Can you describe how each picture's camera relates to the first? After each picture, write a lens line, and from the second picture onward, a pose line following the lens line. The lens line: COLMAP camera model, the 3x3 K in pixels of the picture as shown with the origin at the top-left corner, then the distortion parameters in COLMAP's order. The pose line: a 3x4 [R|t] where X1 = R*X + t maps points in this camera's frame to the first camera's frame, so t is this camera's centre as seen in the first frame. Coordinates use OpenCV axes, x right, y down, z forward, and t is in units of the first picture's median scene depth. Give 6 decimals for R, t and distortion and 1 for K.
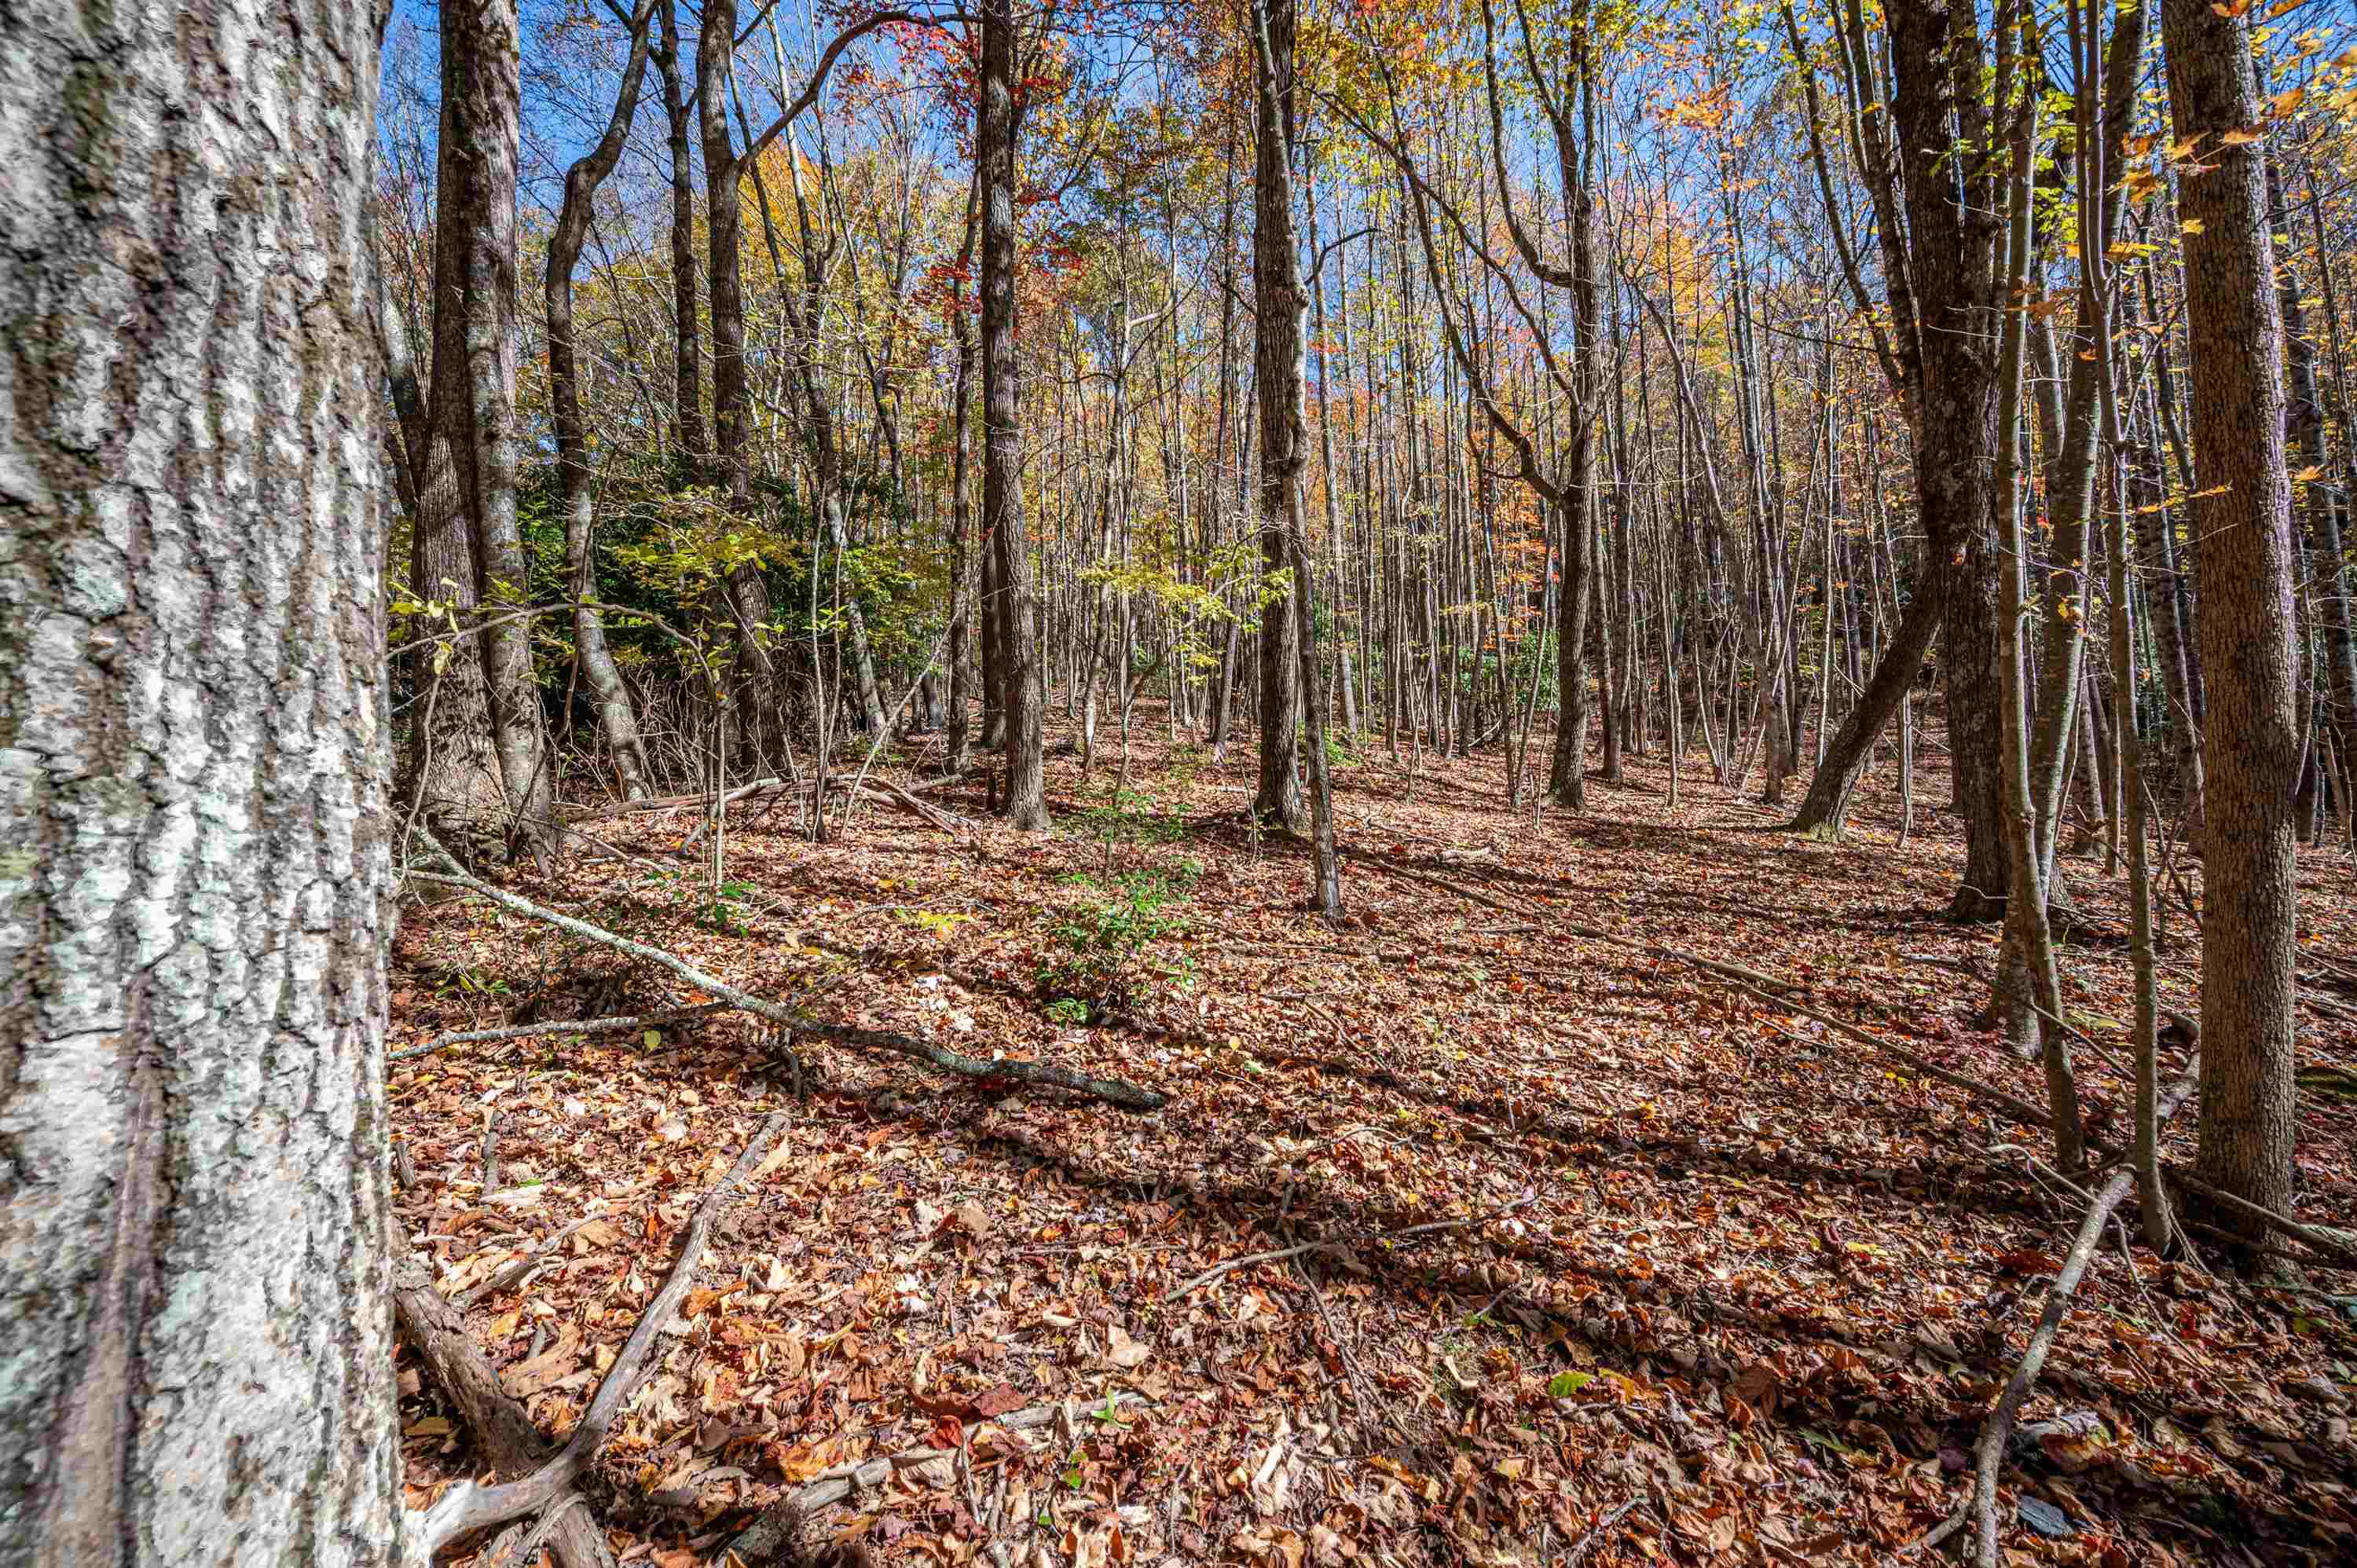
lens RADIAL K [[937.7, 0, 1185.0], [0, 937.7, 786.9], [0, 0, 1]] dist [-0.000828, -0.000253]
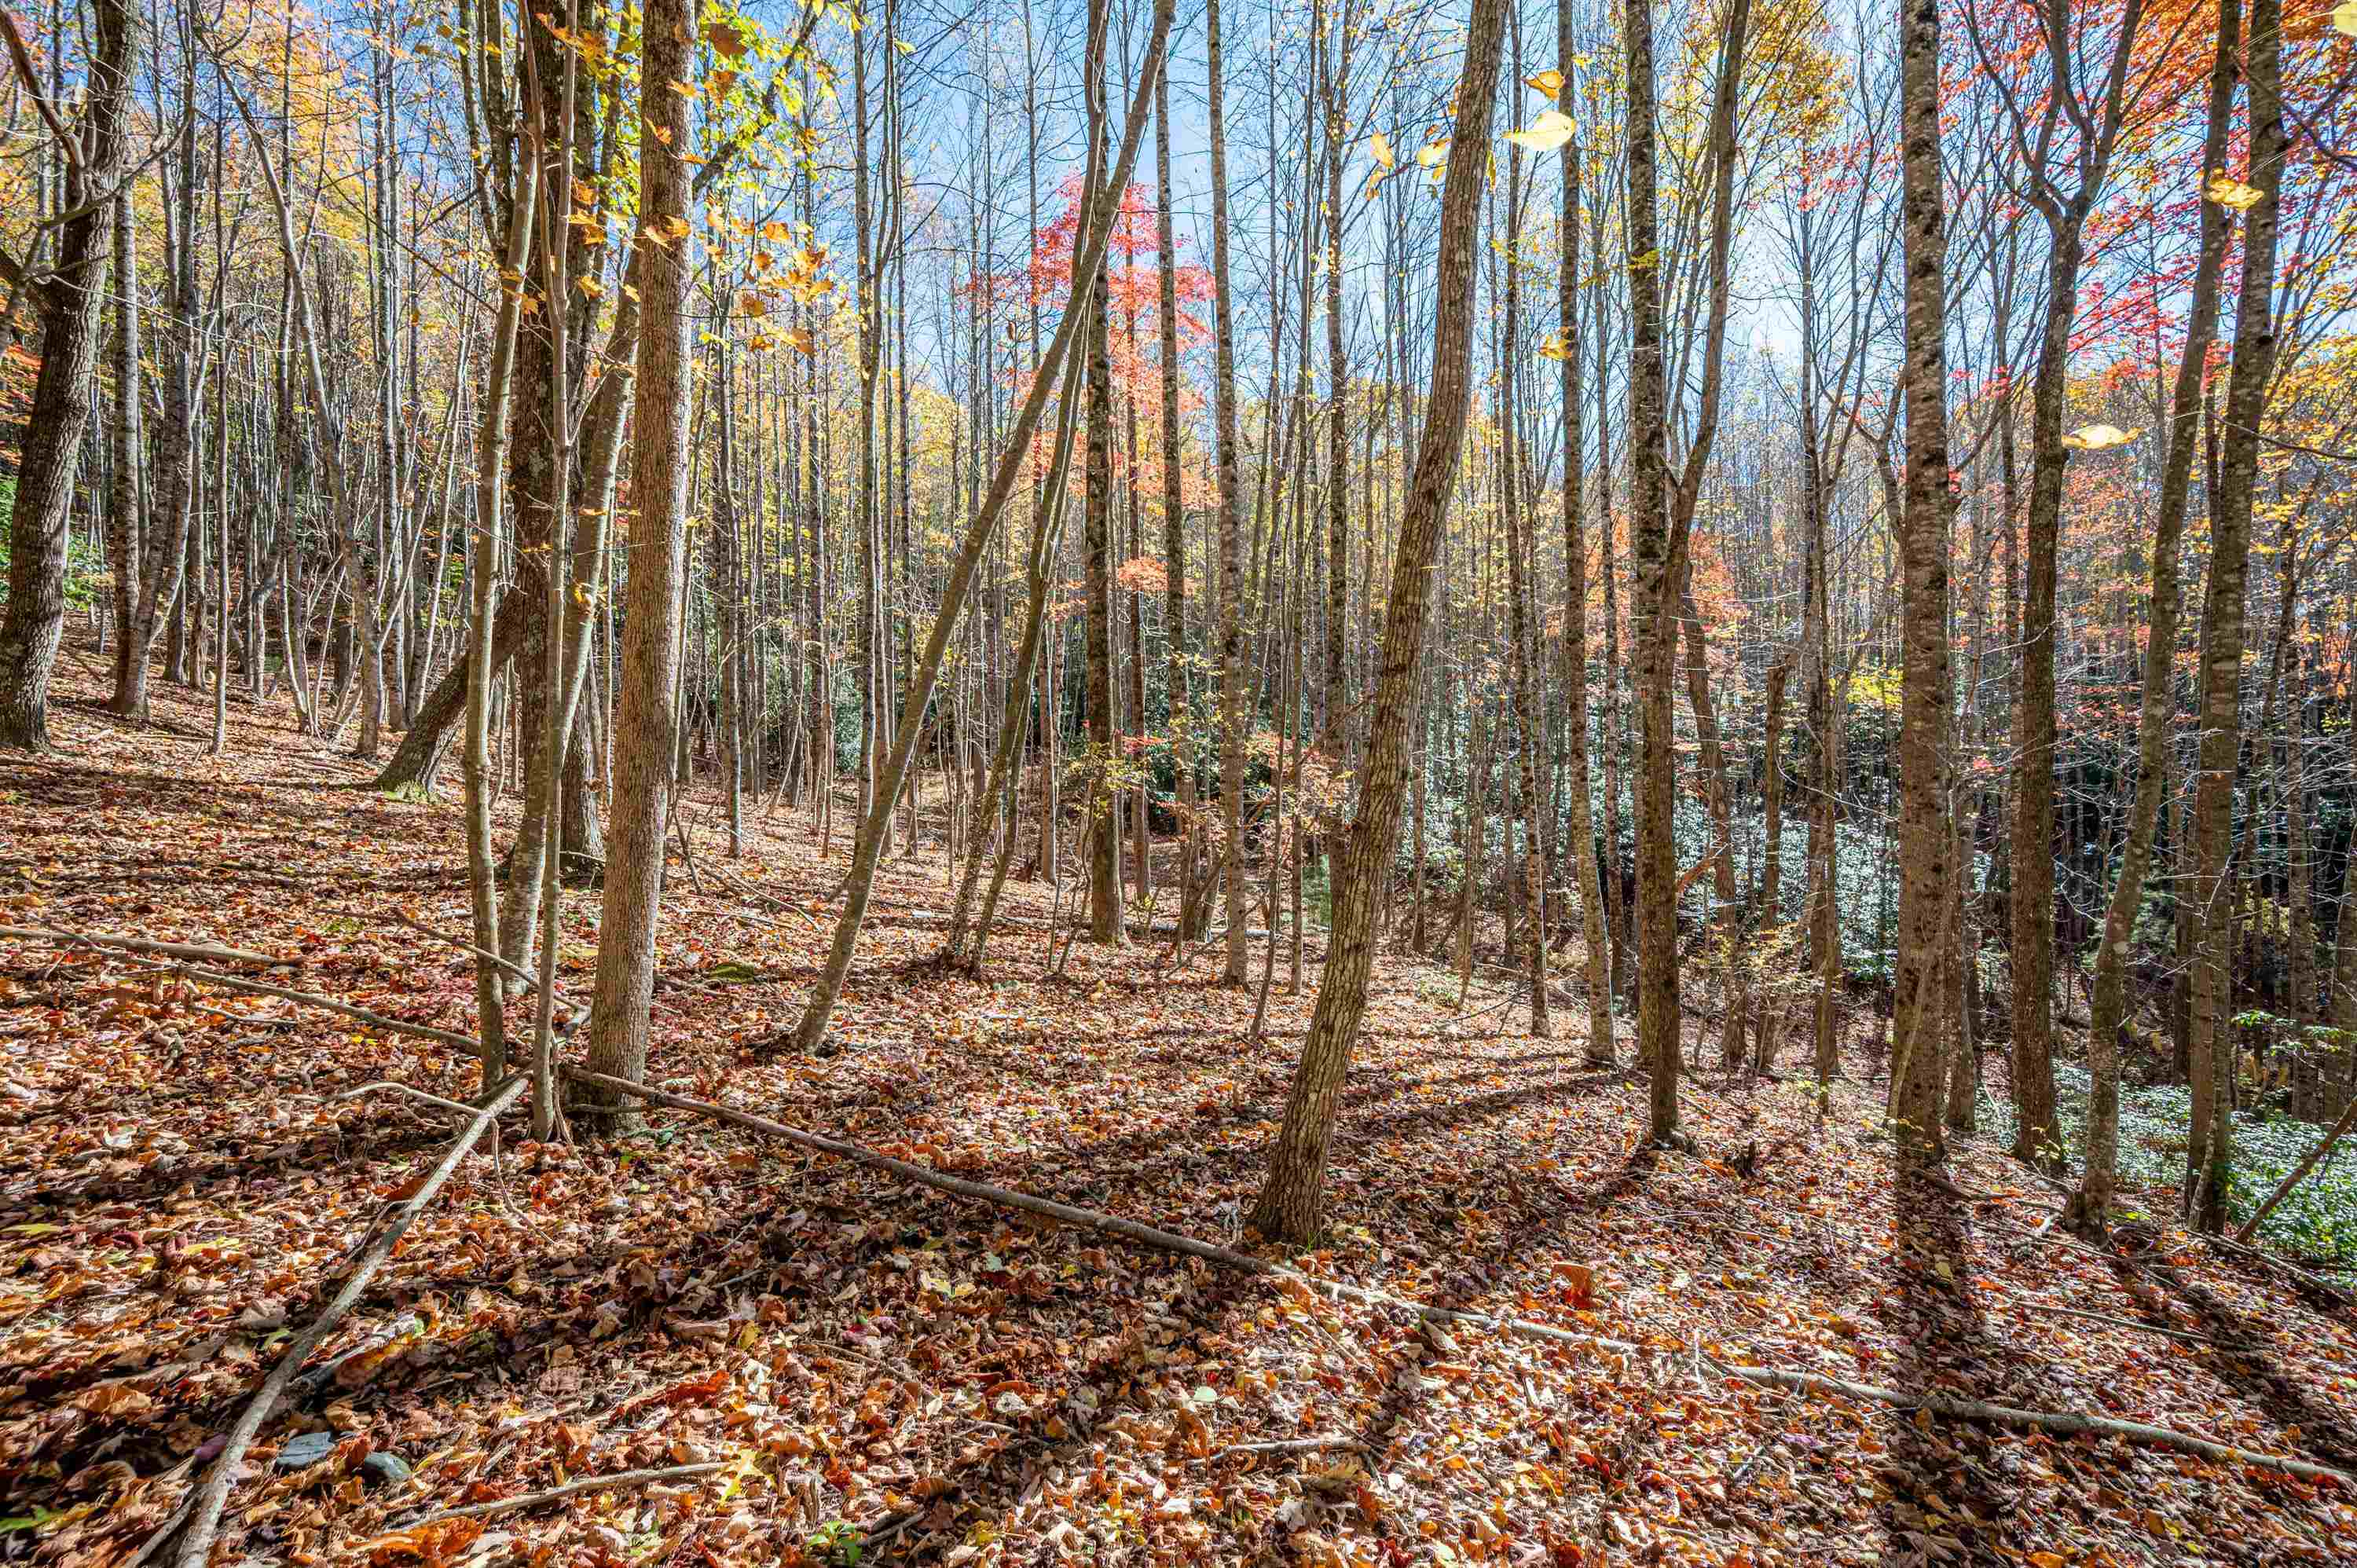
lens RADIAL K [[937.7, 0, 1185.8], [0, 937.7, 787.6], [0, 0, 1]] dist [-0.000828, -0.000253]
pose [[0.296149, 0.028792, 0.954708, 0.120416], [-0.066897, 0.997716, -0.009338, 0.009413], [-0.952796, -0.061102, 0.297399, -0.085932]]
